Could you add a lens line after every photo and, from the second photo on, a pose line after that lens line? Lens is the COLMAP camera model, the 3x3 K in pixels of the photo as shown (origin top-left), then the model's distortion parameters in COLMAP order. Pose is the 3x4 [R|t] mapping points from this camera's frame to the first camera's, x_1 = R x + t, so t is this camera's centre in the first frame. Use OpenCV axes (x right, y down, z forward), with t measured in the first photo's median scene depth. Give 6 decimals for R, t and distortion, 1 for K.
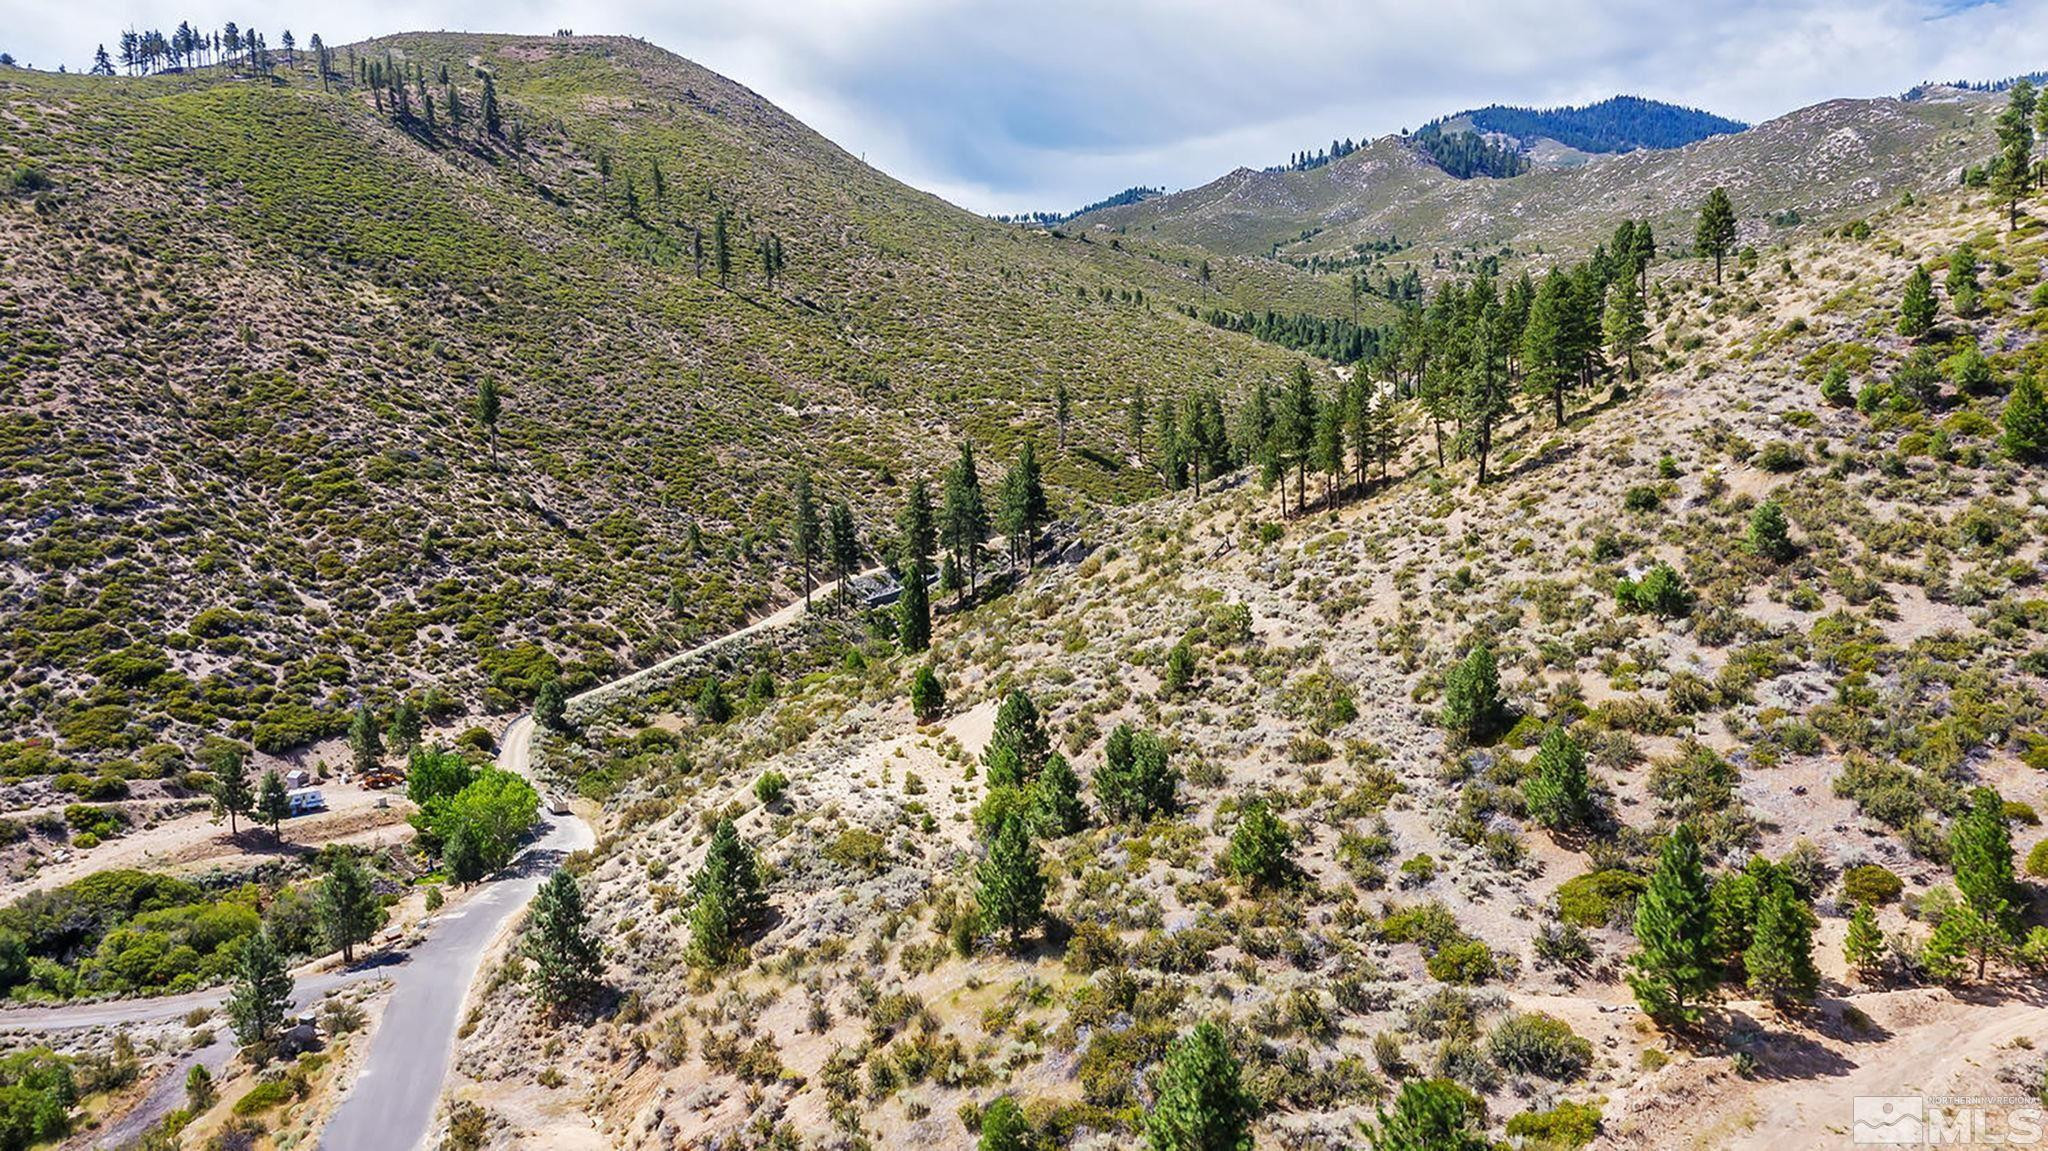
lens RADIAL K [[1617.5, 0, 1024.3], [0, 1617.5, 571.1], [0, 0, 1]] dist [-0.001102, 0.011329]
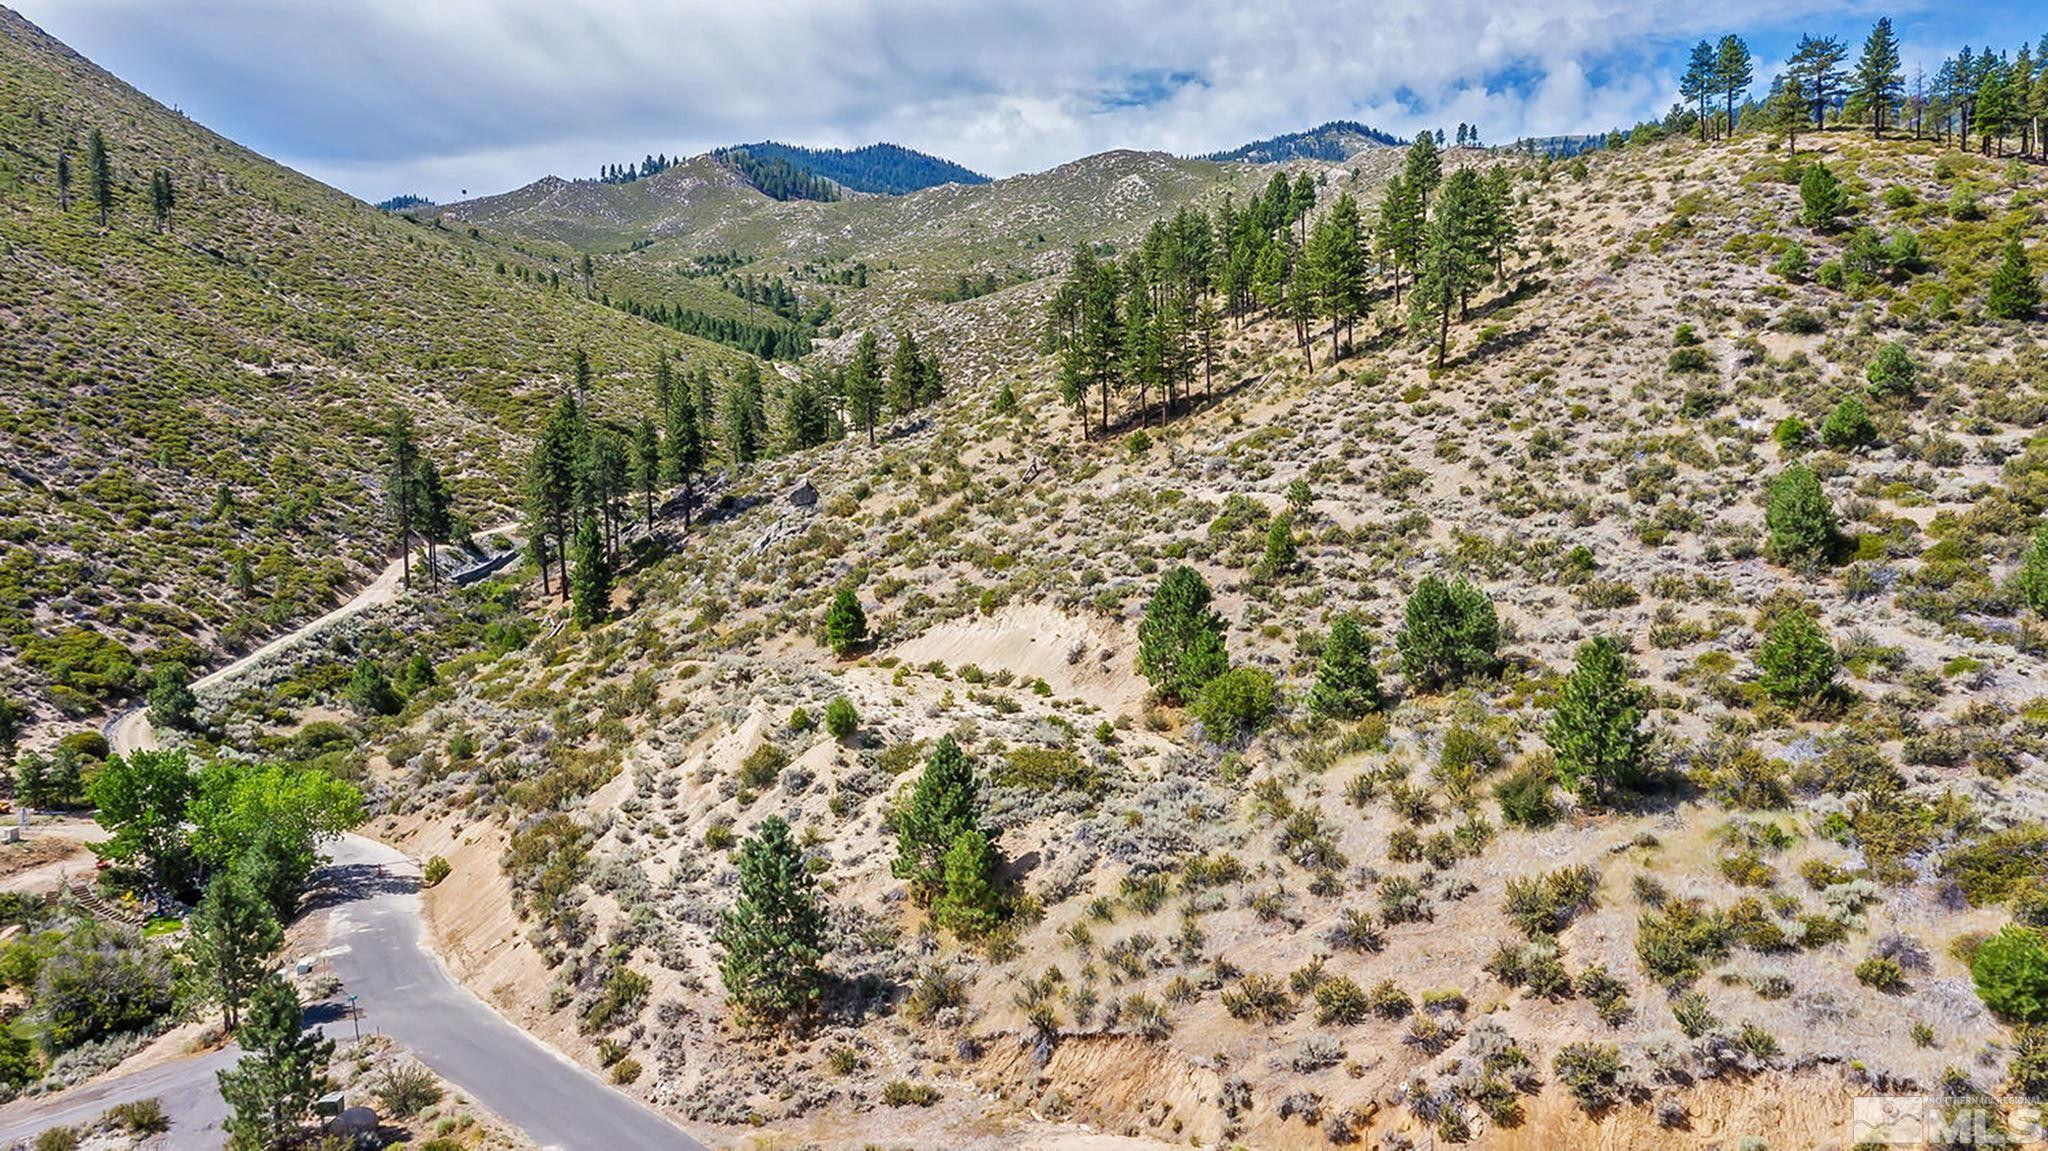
lens RADIAL K [[1617.5, 0, 1024.3], [0, 1617.5, 571.1], [0, 0, 1]] dist [-0.001102, 0.011329]
pose [[0.900150, -0.031254, 0.434458, -0.242404], [0.040494, 0.999107, -0.012027, 0.045478], [-0.433694, 0.028419, 0.900612, 0.157494]]
